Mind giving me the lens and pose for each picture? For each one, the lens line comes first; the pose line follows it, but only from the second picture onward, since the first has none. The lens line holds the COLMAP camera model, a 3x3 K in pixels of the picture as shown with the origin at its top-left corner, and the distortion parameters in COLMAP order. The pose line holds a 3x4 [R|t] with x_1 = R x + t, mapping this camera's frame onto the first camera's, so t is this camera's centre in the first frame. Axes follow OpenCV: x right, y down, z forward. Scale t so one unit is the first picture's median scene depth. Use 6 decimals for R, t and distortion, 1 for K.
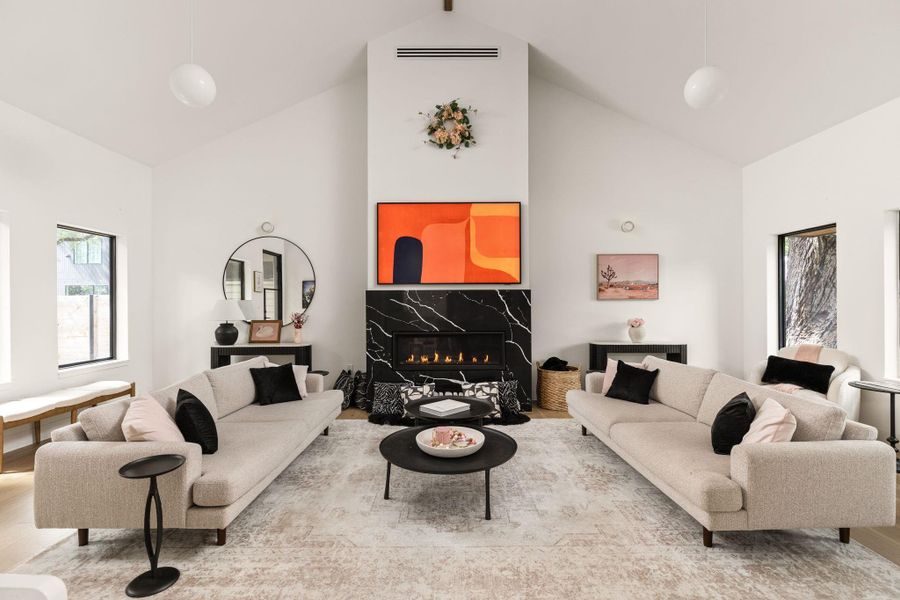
lens RADIAL K [[410.7, 0, 450.0], [0, 410.7, 300.0], [0, 0, 1]] dist [-0.000054, 0.000074]
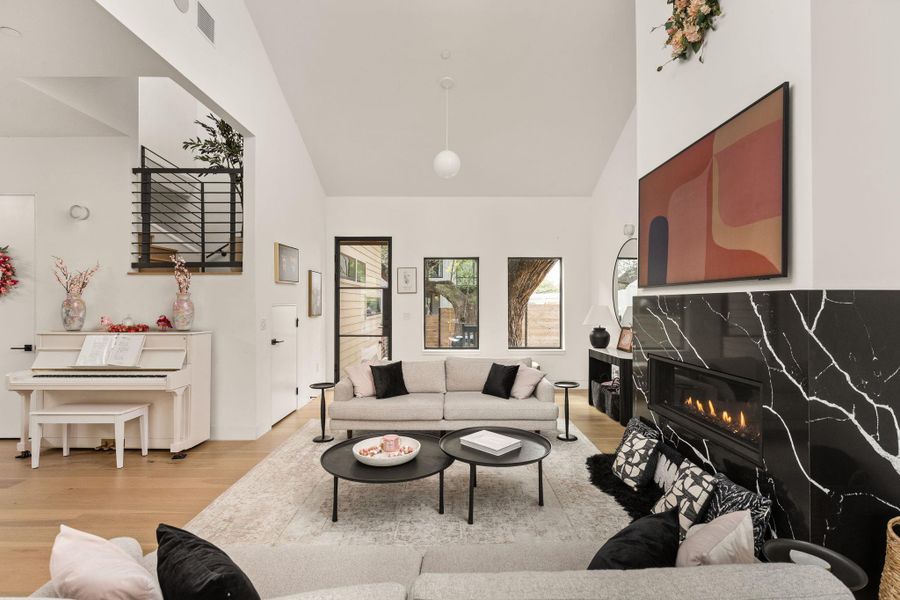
lens RADIAL K [[410.7, 0, 450.0], [0, 410.7, 300.0], [0, 0, 1]] dist [-0.000054, 0.000074]
pose [[0.016024, -0.003704, -0.999865, 0.581887], [0.005599, 0.999978, -0.003614, -0.016288], [0.999856, -0.005540, 0.016045, 0.647532]]
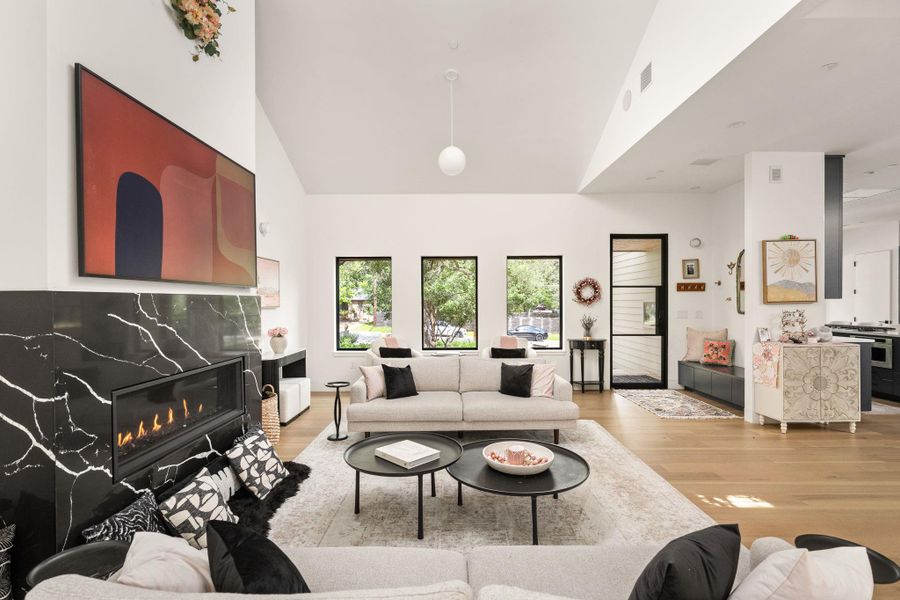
lens RADIAL K [[426.2, 0, 436.4], [0, 426.2, 303.7], [0, 0, 1]] dist [0.000940, -0.000121]
pose [[0.018024, 0.001684, 0.999836, -0.573895], [0.000720, 0.999998, -0.001697, -0.010879], [-0.999837, 0.000751, 0.018023, 0.665991]]
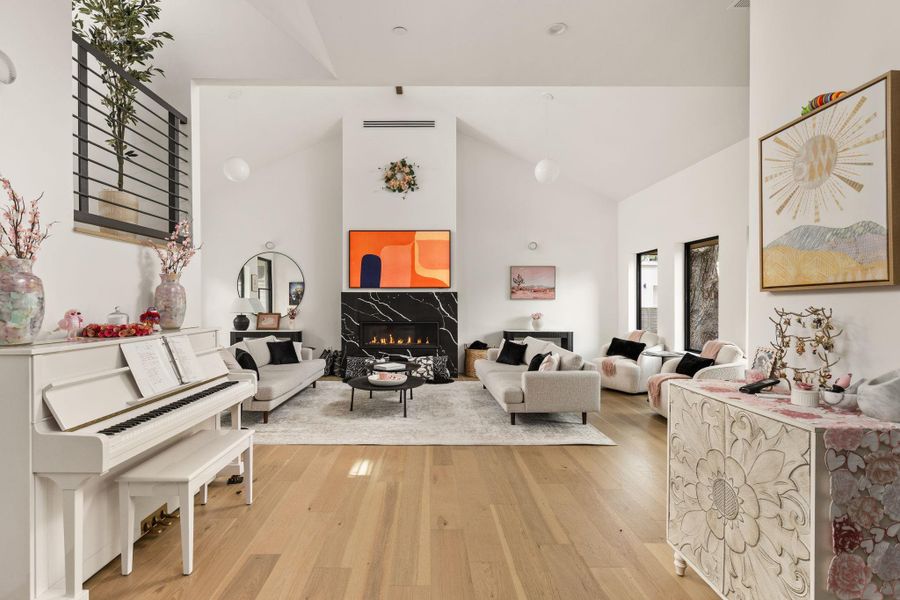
lens RADIAL K [[426.2, 0, 436.4], [0, 426.2, 303.7], [0, 0, 1]] dist [0.000940, -0.000121]
pose [[0.999924, 0.004027, 0.011610, 0.107302], [-0.004188, 0.999895, 0.013856, -0.005034], [-0.011553, -0.013903, 0.999837, -0.475312]]
